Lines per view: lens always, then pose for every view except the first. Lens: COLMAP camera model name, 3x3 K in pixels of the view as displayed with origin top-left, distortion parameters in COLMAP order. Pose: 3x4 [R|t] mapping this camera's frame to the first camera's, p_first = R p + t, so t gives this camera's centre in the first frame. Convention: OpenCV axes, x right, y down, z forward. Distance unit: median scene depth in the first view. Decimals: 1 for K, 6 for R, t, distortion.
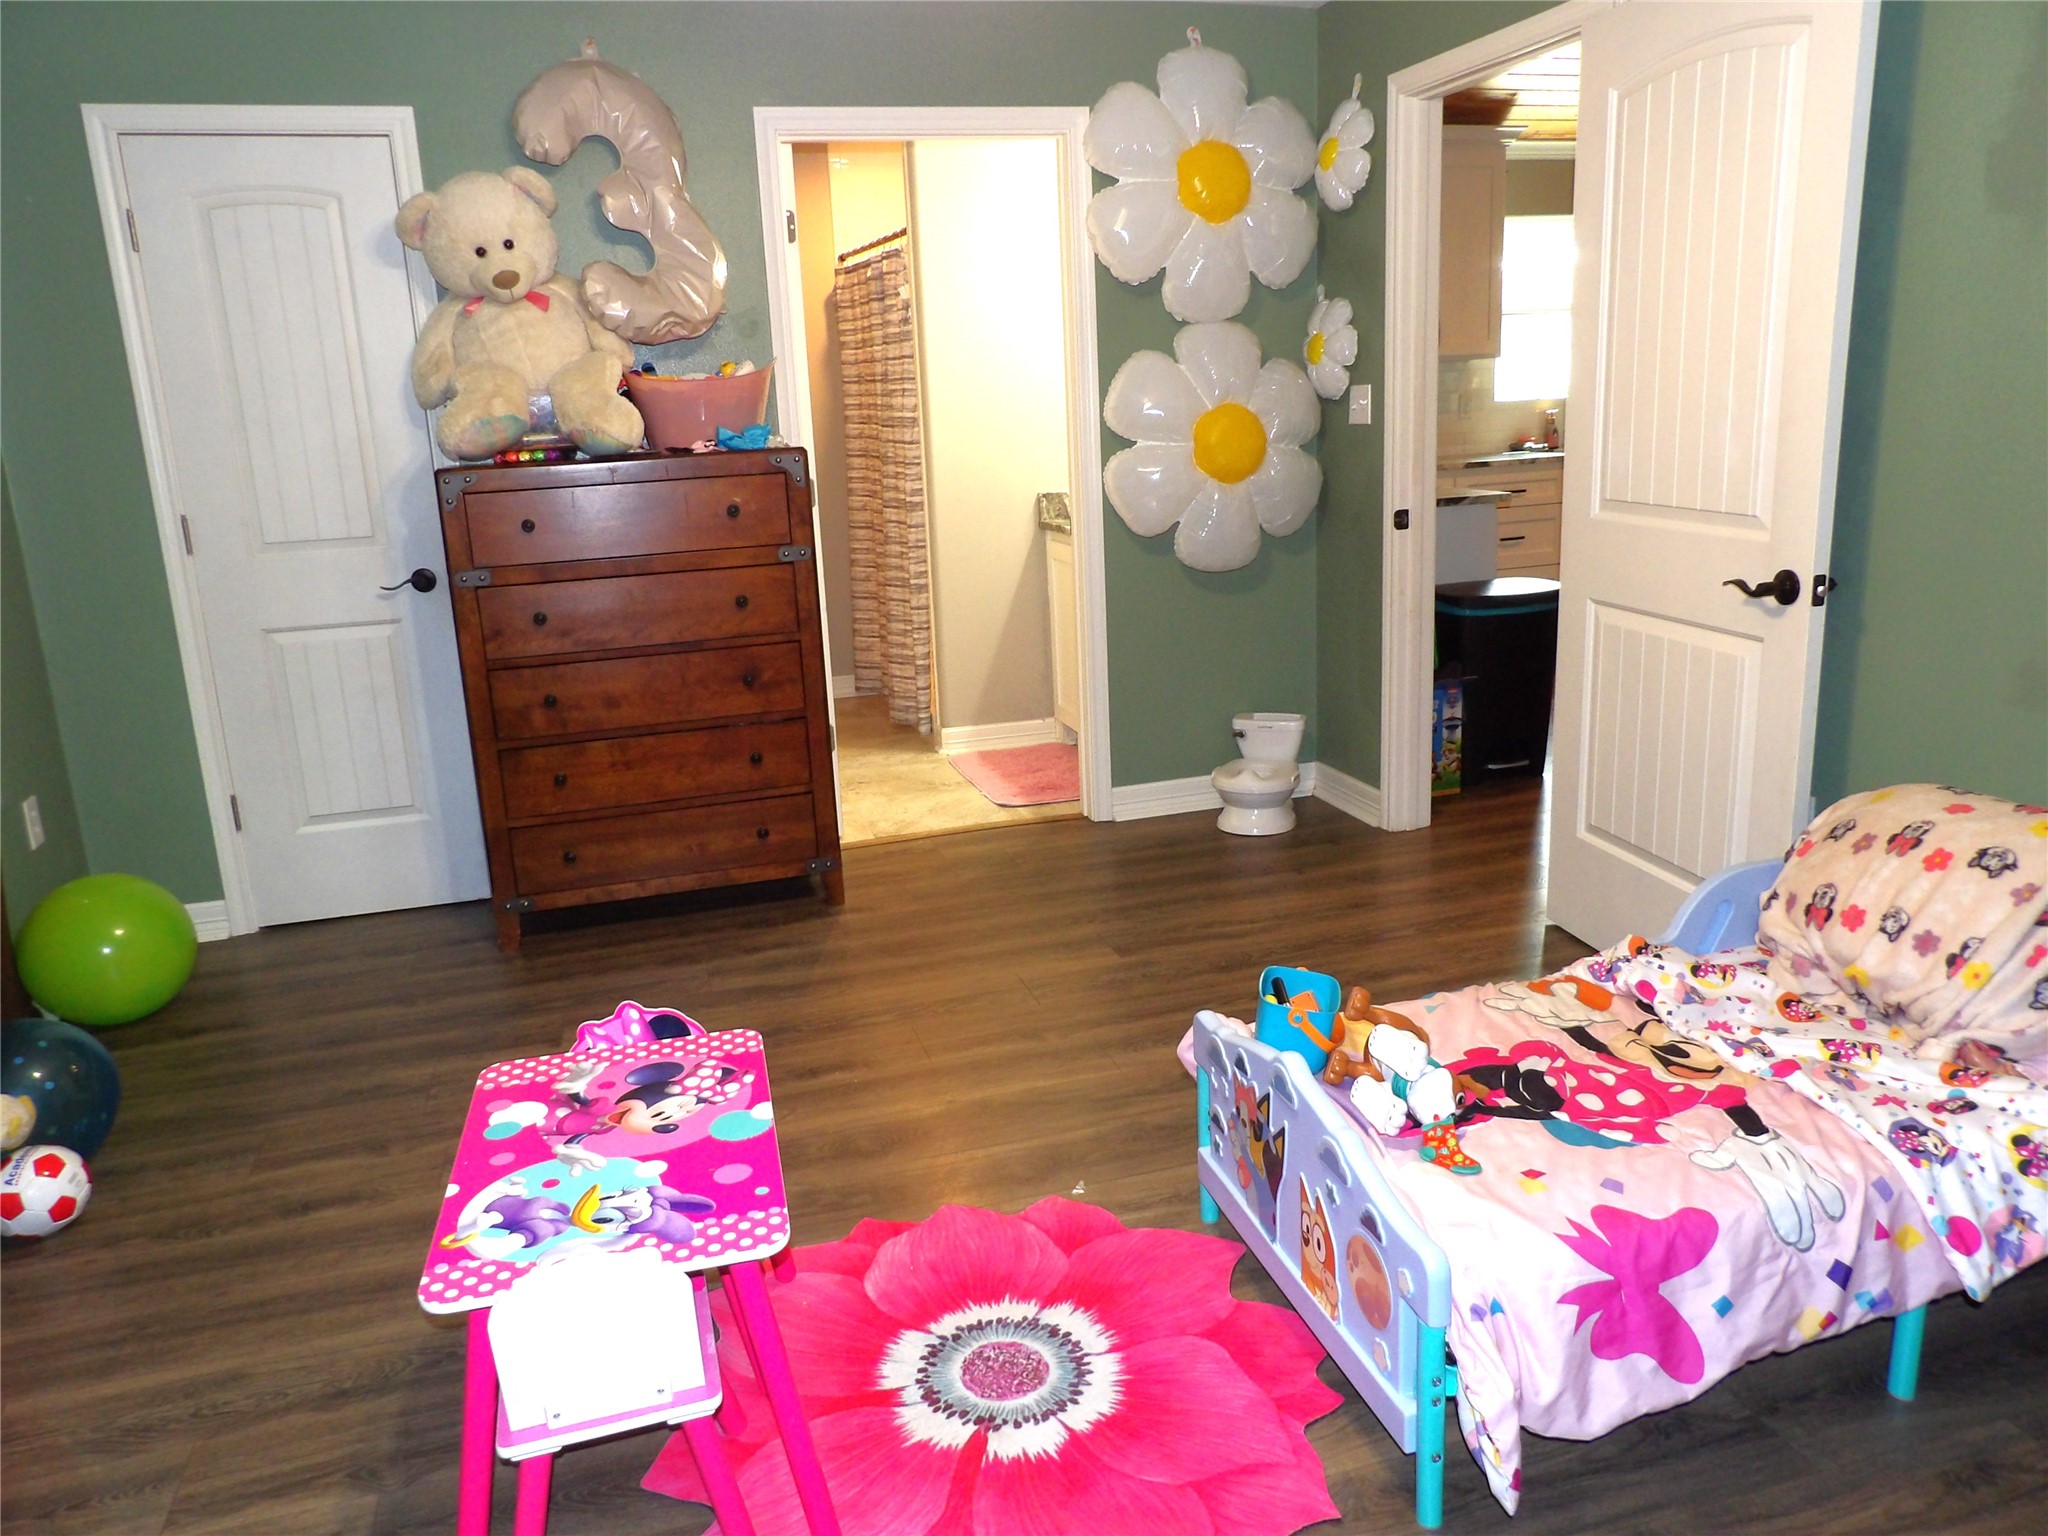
lens RADIAL K [[1492.2, 0, 1033.0], [0, 1492.2, 761.0], [0, 0, 1]] dist [-0.012544, 0.008671]
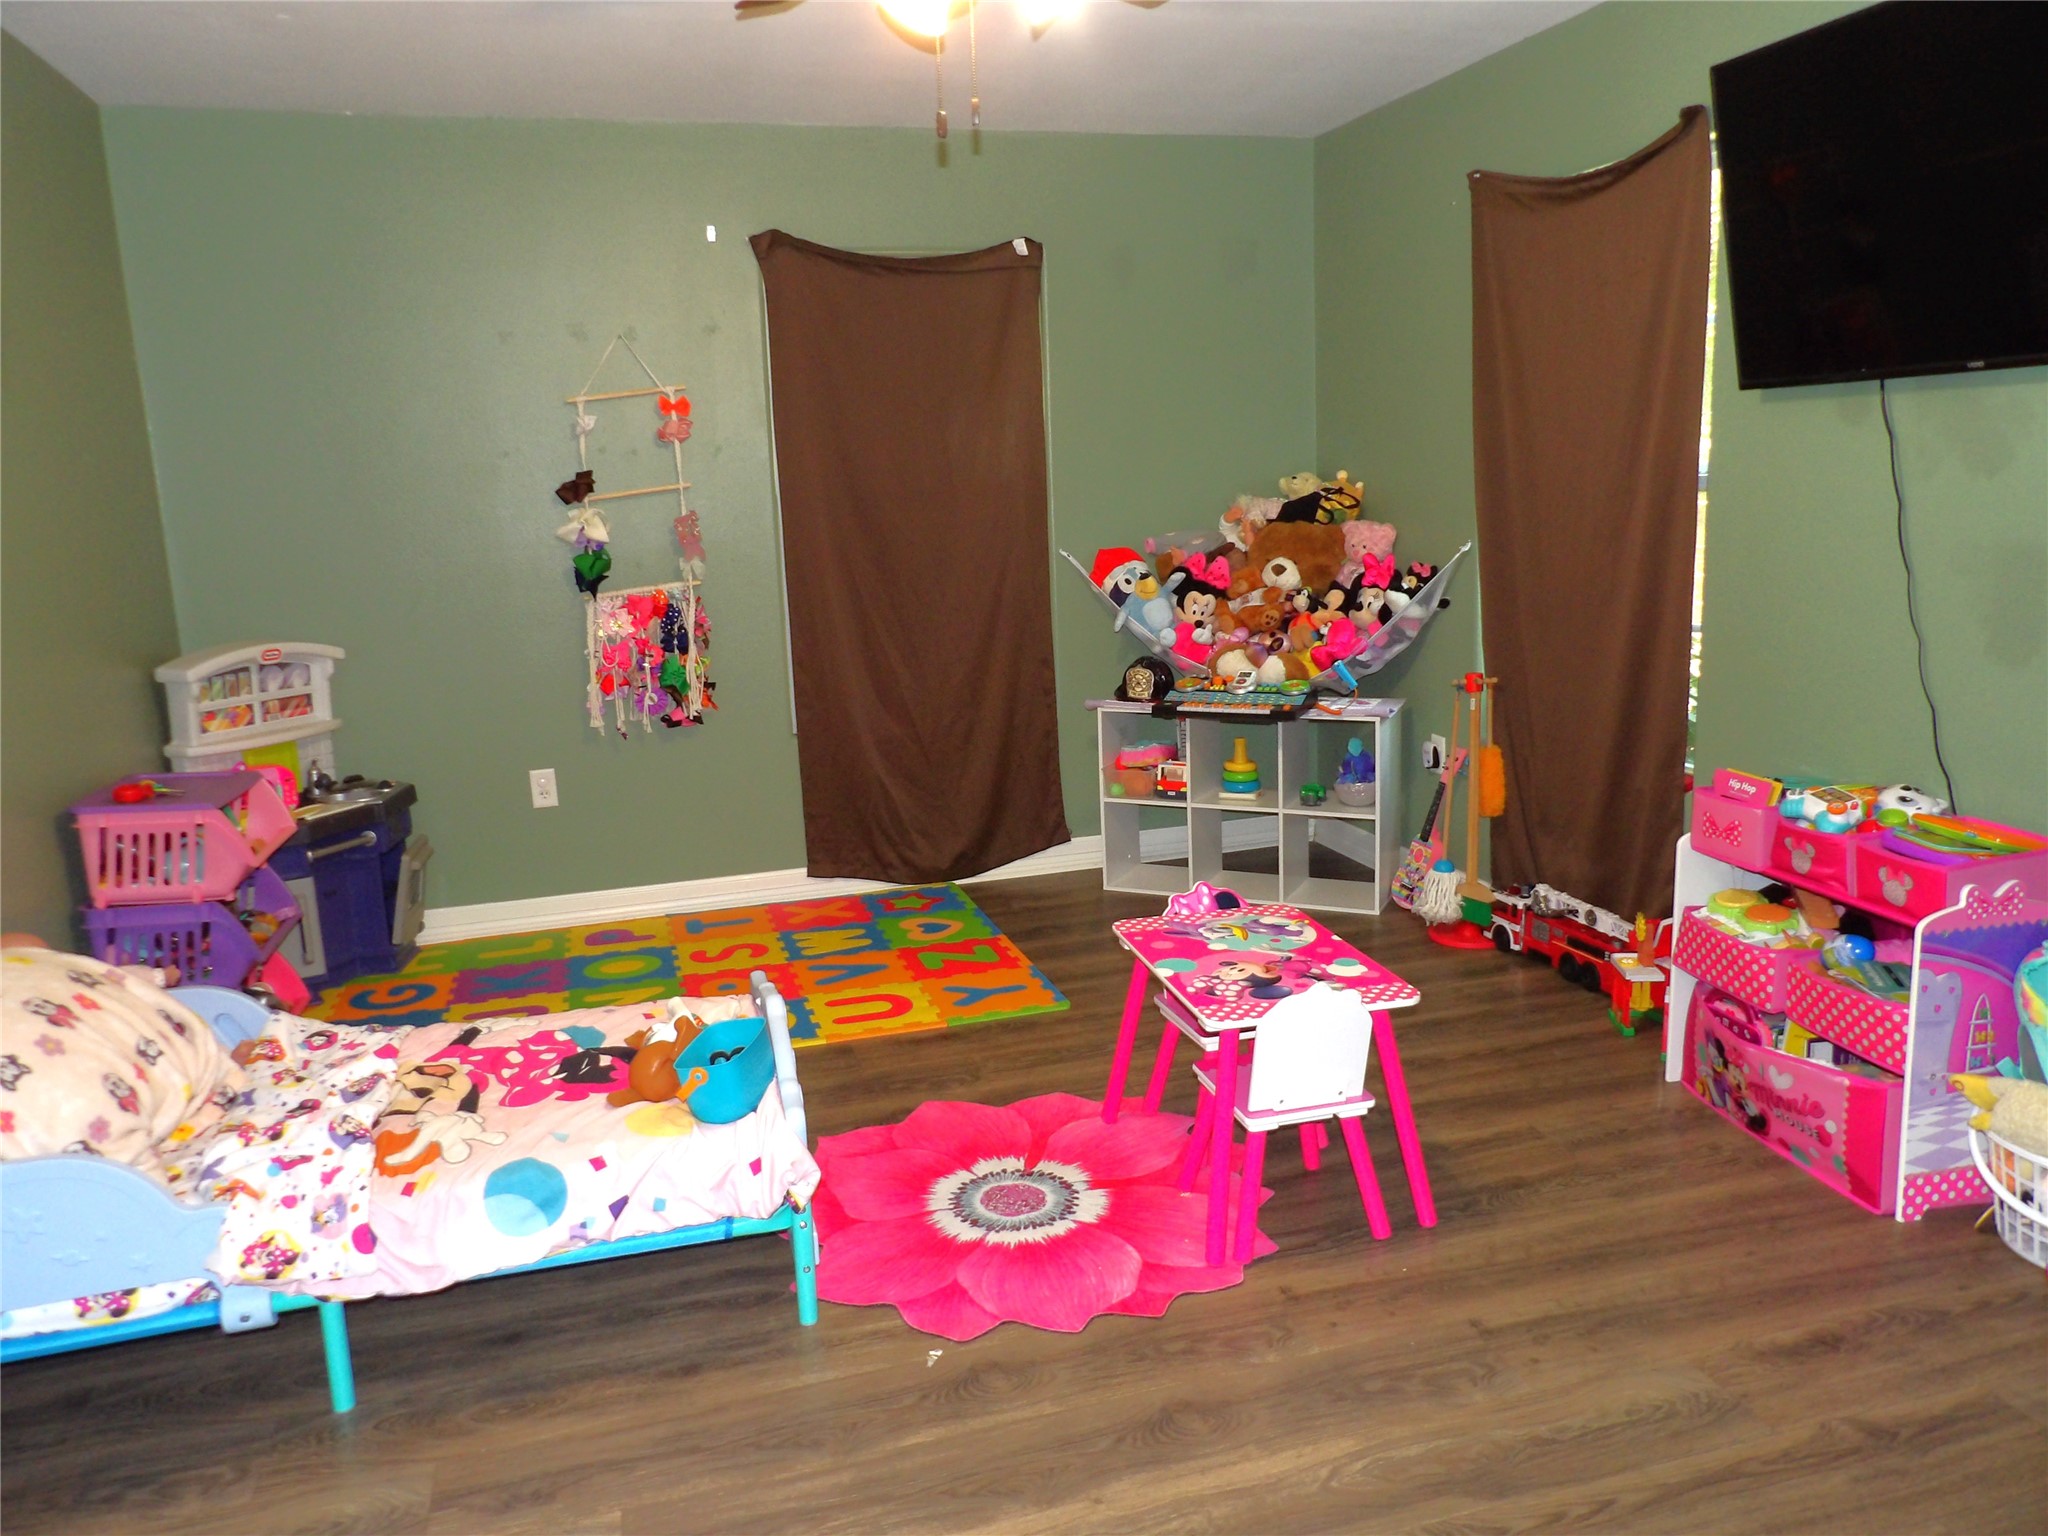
lens RADIAL K [[1492.2, 0, 1028.6], [0, 1492.2, 771.6], [0, 0, 1]] dist [-0.012544, 0.008671]
pose [[-0.996372, 0.083136, 0.018215, -0.090279], [0.082931, 0.900274, 0.427352, -0.517172], [0.019130, 0.427312, -0.903902, 2.079023]]
